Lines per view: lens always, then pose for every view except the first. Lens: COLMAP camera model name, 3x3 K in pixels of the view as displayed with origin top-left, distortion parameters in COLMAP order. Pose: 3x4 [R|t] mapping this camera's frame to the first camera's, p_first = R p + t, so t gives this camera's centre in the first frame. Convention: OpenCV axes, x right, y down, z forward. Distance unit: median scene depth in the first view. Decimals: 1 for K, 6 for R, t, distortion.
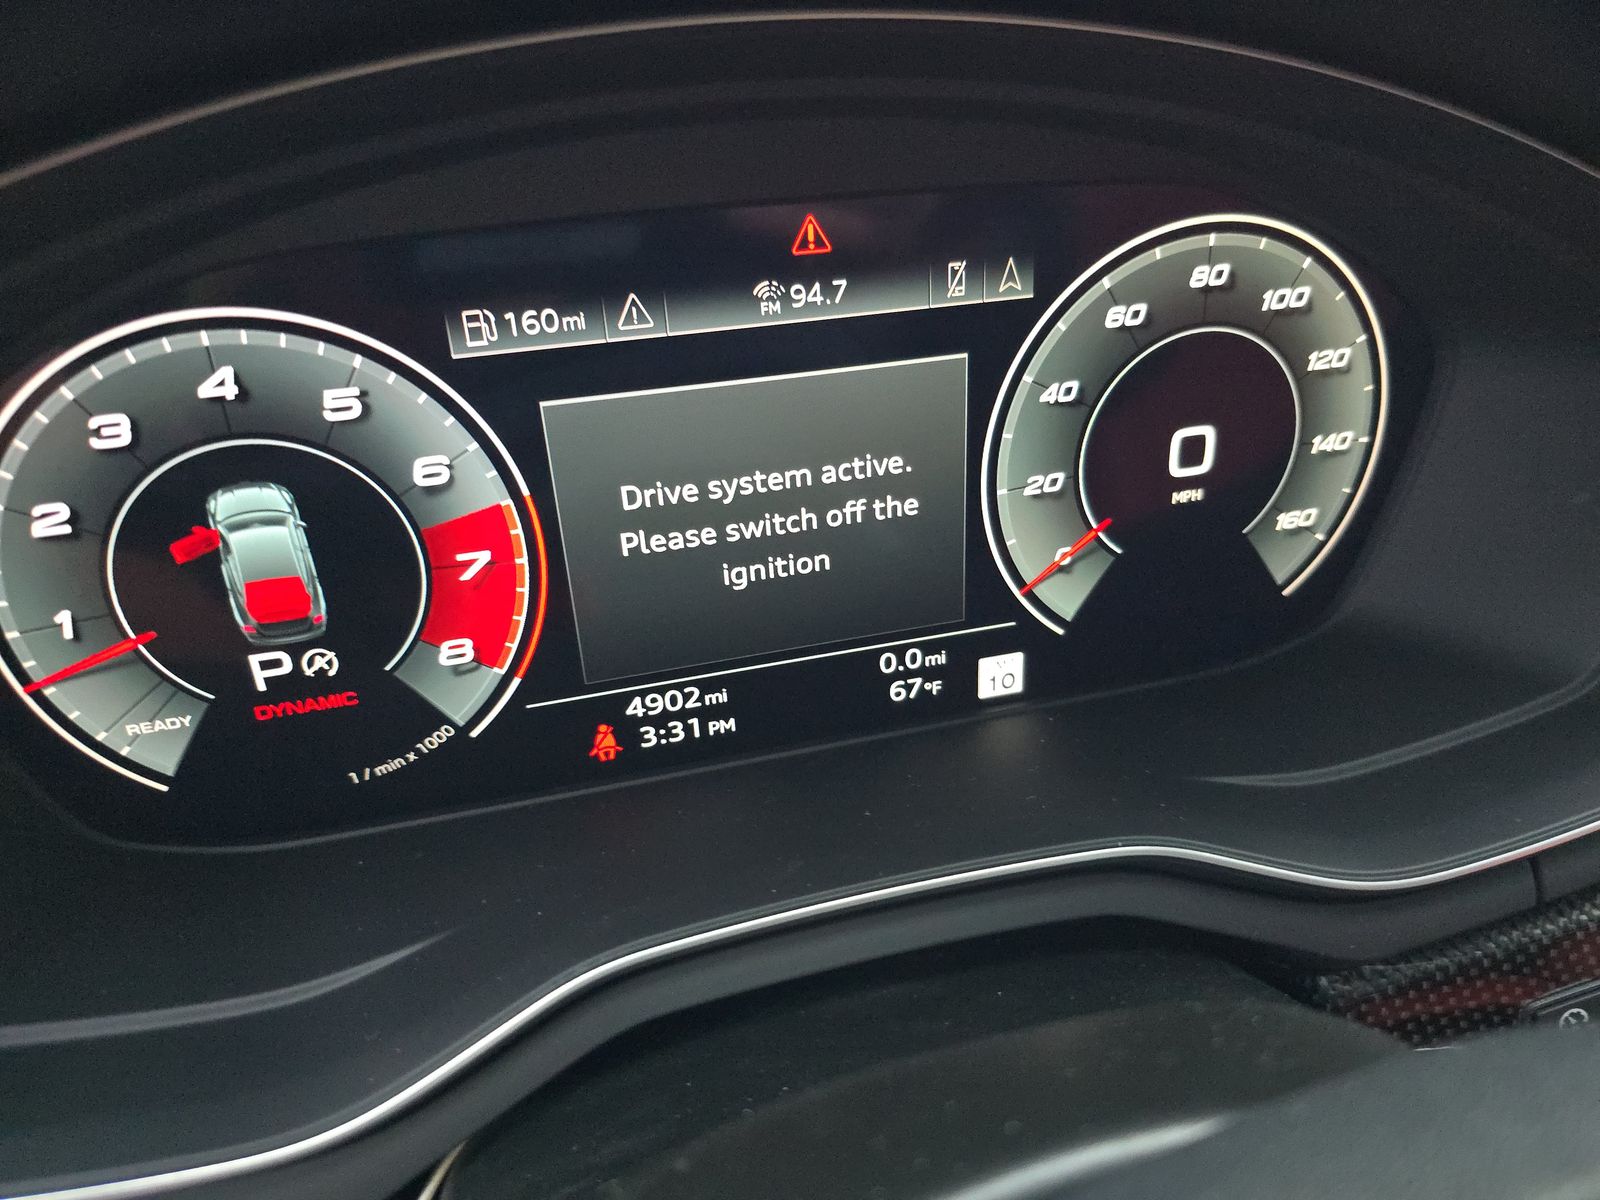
lens RADIAL K [[1050.5, 0, 798.3], [0, 1050.5, 602.5], [0, 0, 1]] dist [0.002114, -0.005273]
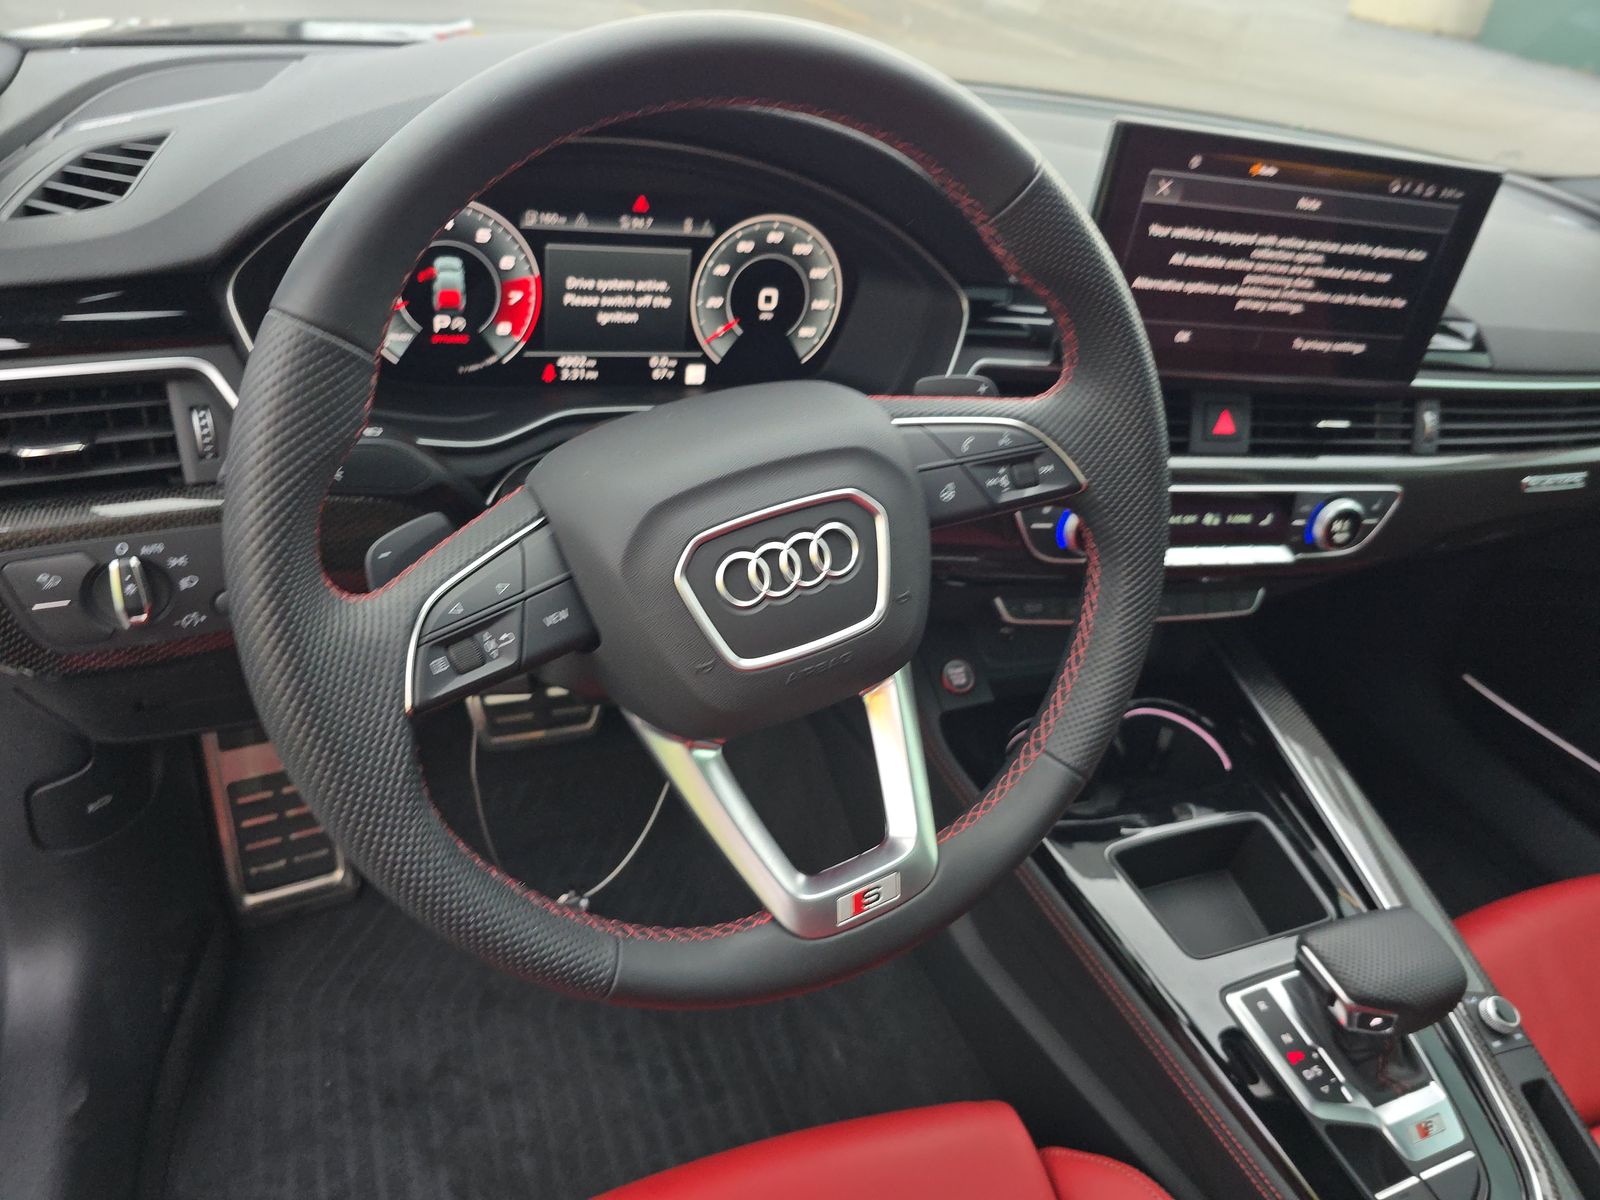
lens RADIAL K [[1050.5, 0, 803.5], [0, 1050.5, 602.1], [0, 0, 1]] dist [0.002114, -0.005273]
pose [[0.970463, 0.079490, 0.227777, -0.123127], [-0.096516, 0.993233, 0.064596, 0.516316], [-0.221101, -0.084672, 0.971568, -2.004264]]
